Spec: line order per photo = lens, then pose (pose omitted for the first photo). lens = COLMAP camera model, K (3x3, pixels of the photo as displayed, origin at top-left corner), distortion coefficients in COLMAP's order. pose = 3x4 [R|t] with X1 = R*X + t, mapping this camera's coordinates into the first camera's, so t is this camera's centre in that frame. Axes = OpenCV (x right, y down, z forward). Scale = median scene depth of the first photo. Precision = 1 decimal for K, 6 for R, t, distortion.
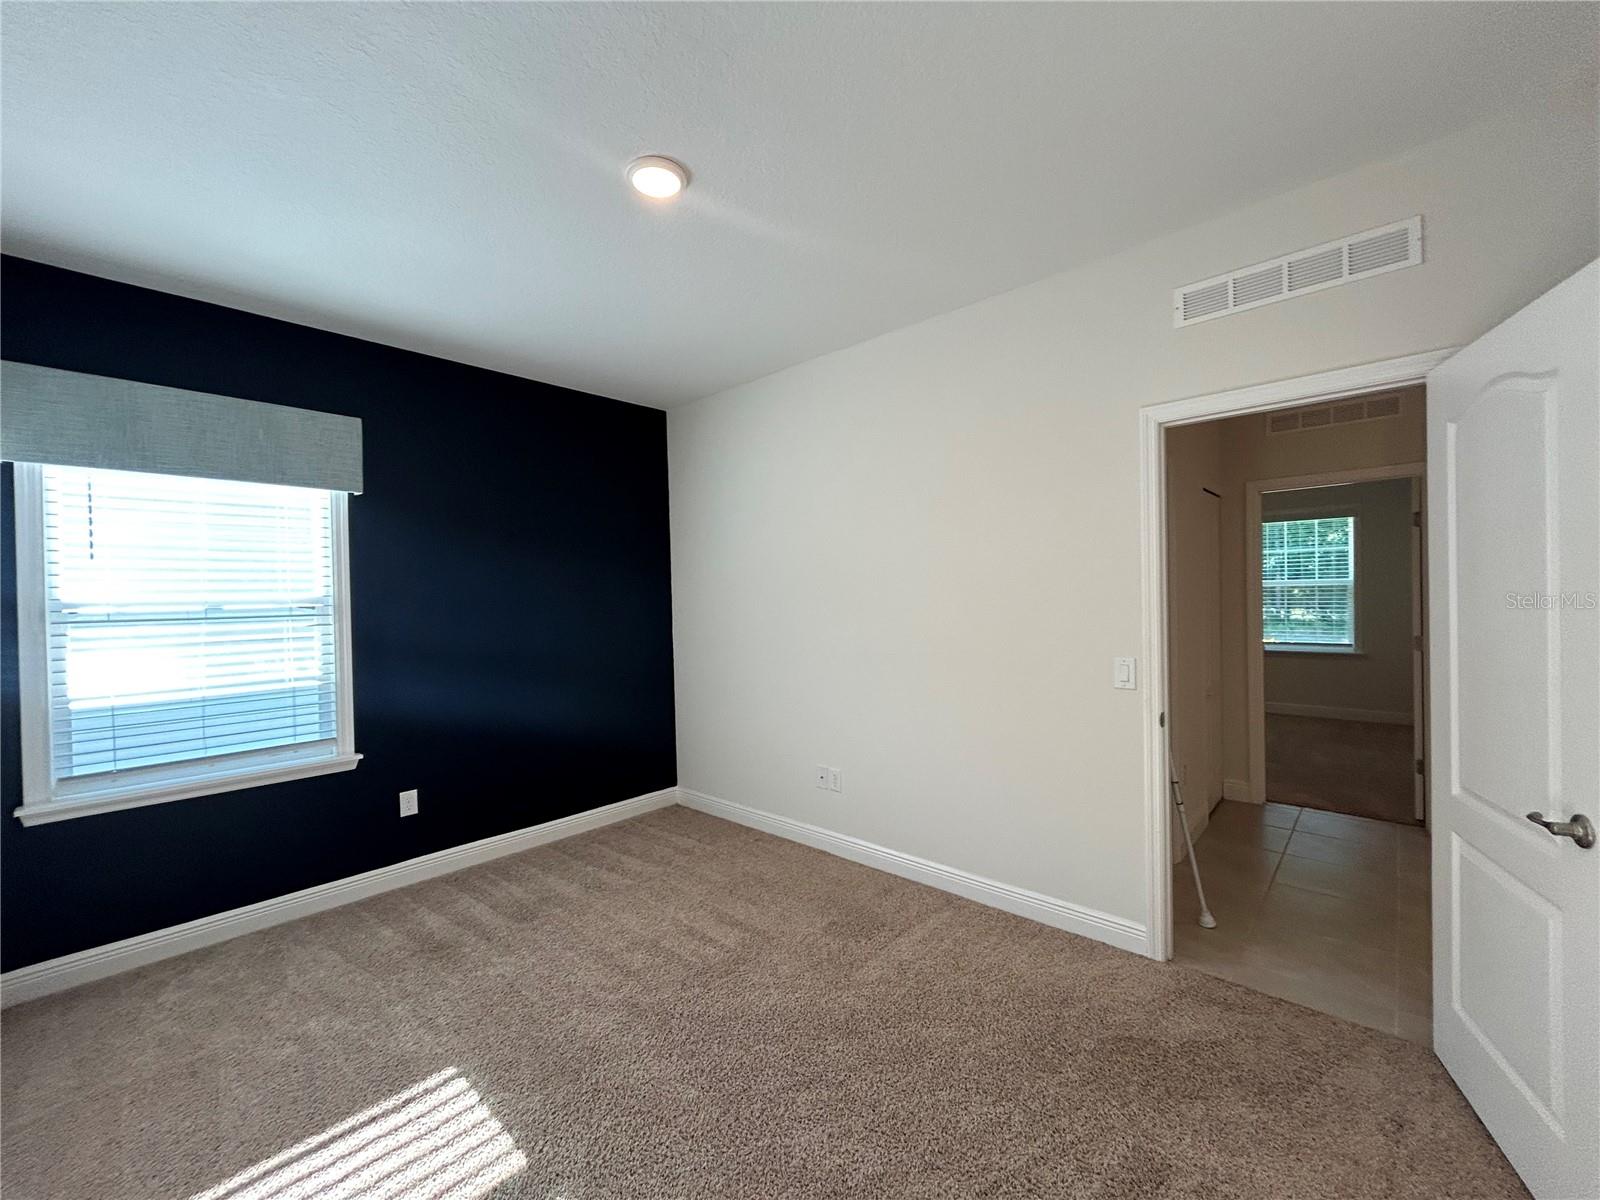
lens RADIAL K [[643.9, 0, 797.1], [0, 643.9, 601.7], [0, 0, 1]] dist [-0.002571, -0.000256]
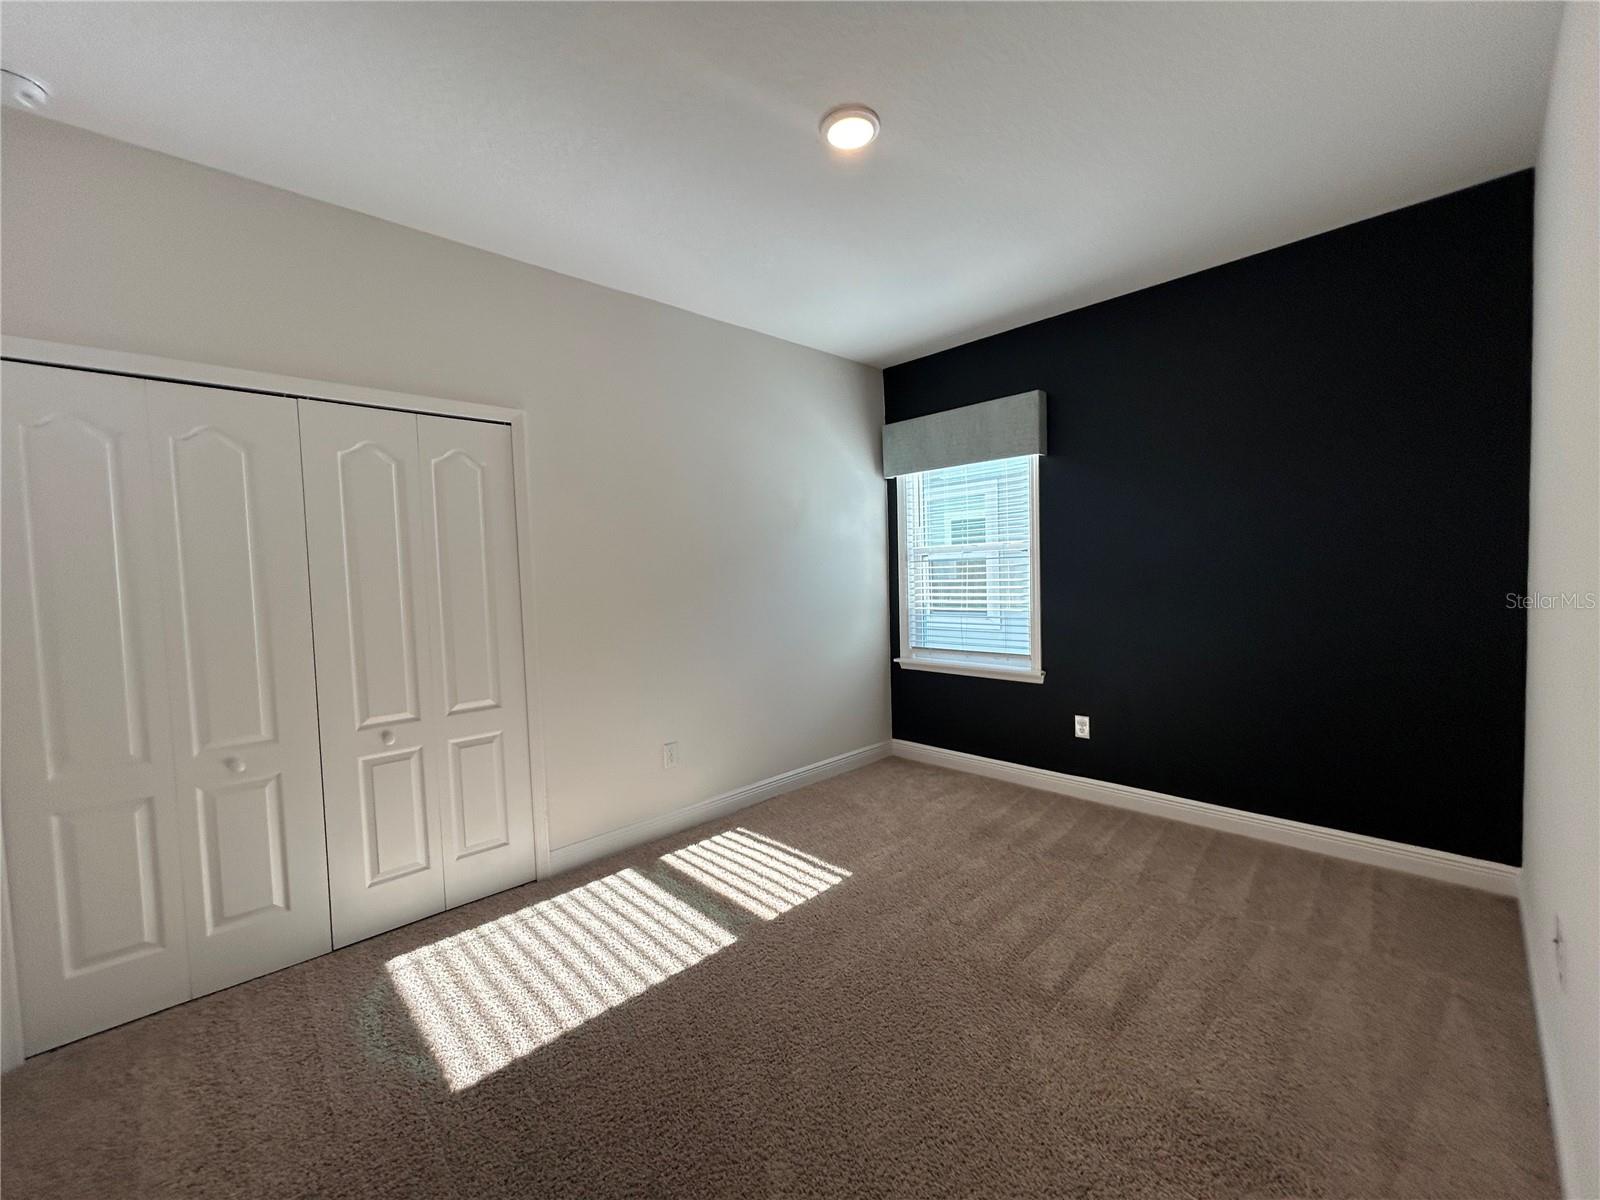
lens RADIAL K [[643.9, 0, 797.1], [0, 643.9, 601.7], [0, 0, 1]] dist [-0.002571, -0.000256]
pose [[-0.051946, 0.075336, -0.995804, 0.592930], [0.029231, 0.996838, 0.073890, 0.000695], [0.998222, -0.025270, -0.053984, 0.659893]]
